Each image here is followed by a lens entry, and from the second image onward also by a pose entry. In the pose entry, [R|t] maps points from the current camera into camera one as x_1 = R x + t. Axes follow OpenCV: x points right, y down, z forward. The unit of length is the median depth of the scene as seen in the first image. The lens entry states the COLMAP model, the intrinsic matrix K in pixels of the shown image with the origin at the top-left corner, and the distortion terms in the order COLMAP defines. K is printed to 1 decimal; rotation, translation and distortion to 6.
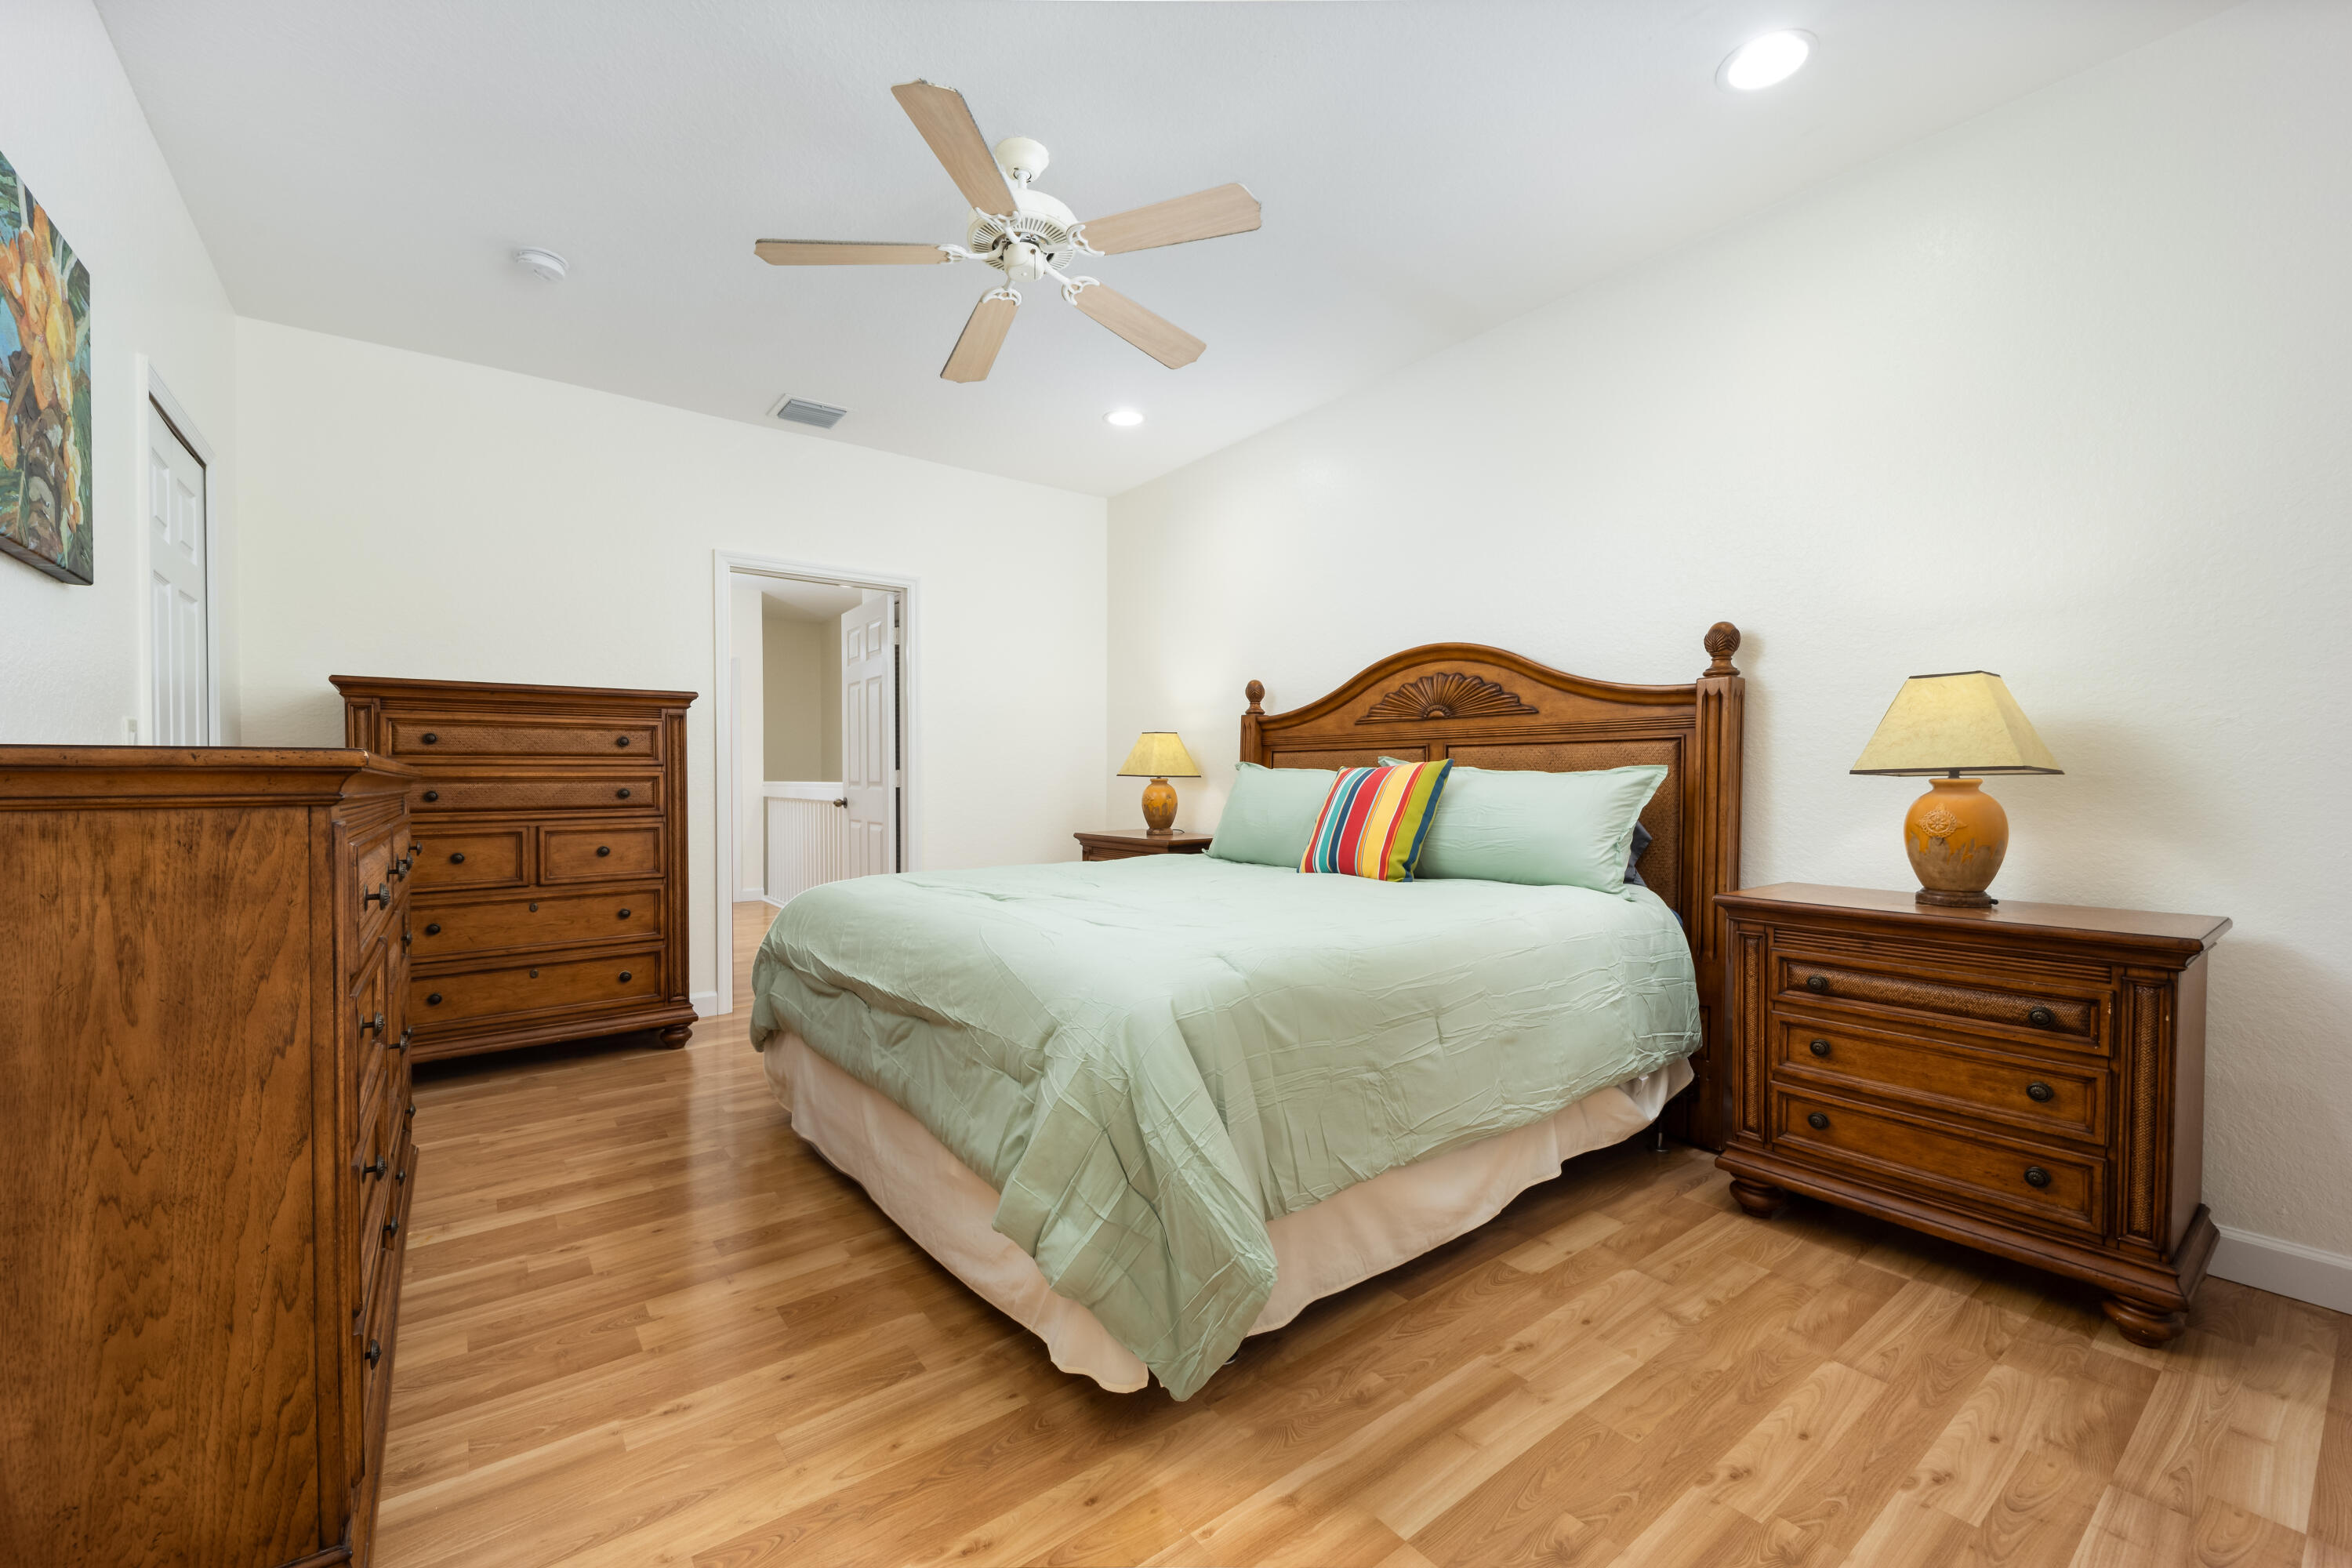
lens RADIAL K [[953.5, 0, 1177.9], [0, 953.5, 794.5], [0, 0, 1]] dist [0.000171, 0.000001]
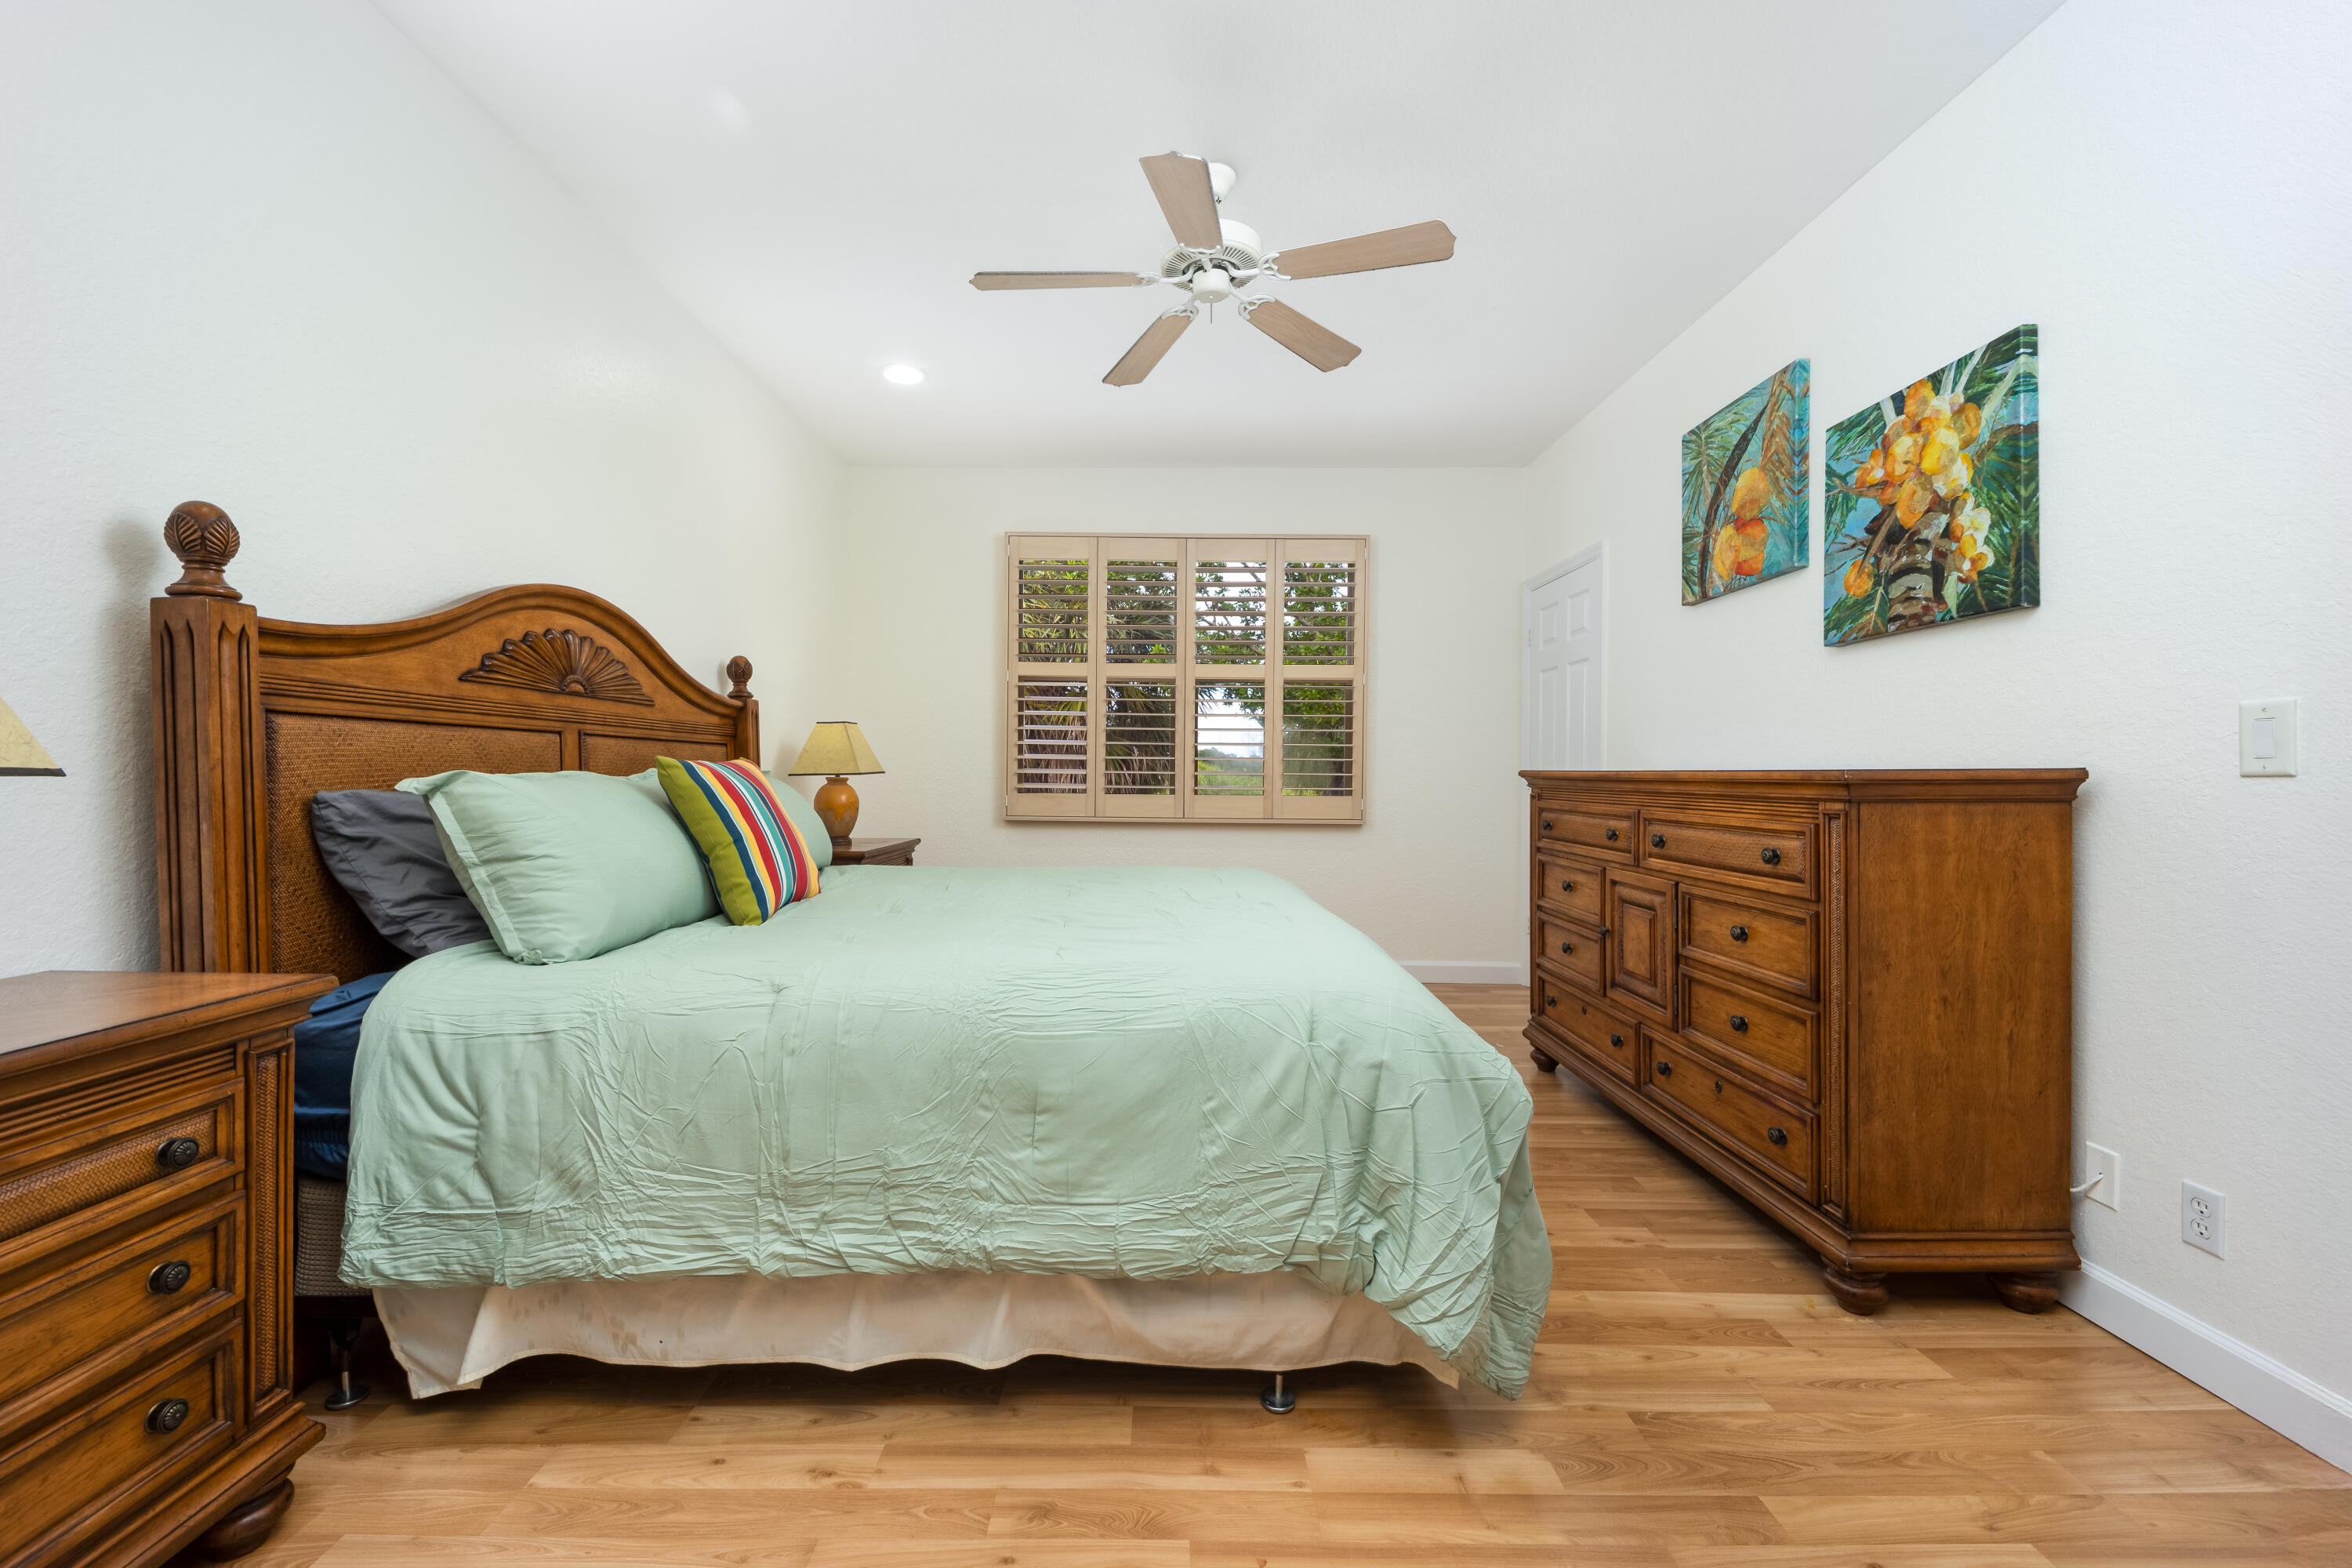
lens RADIAL K [[953.5, 0, 1178.4], [0, 953.5, 774.7], [0, 0, 1]] dist [0.000171, 0.000001]
pose [[-0.796486, -0.002073, 0.604653, -0.570769], [0.005806, 0.999922, 0.011076, -0.023877], [-0.604628, 0.012332, -0.796412, 1.373047]]
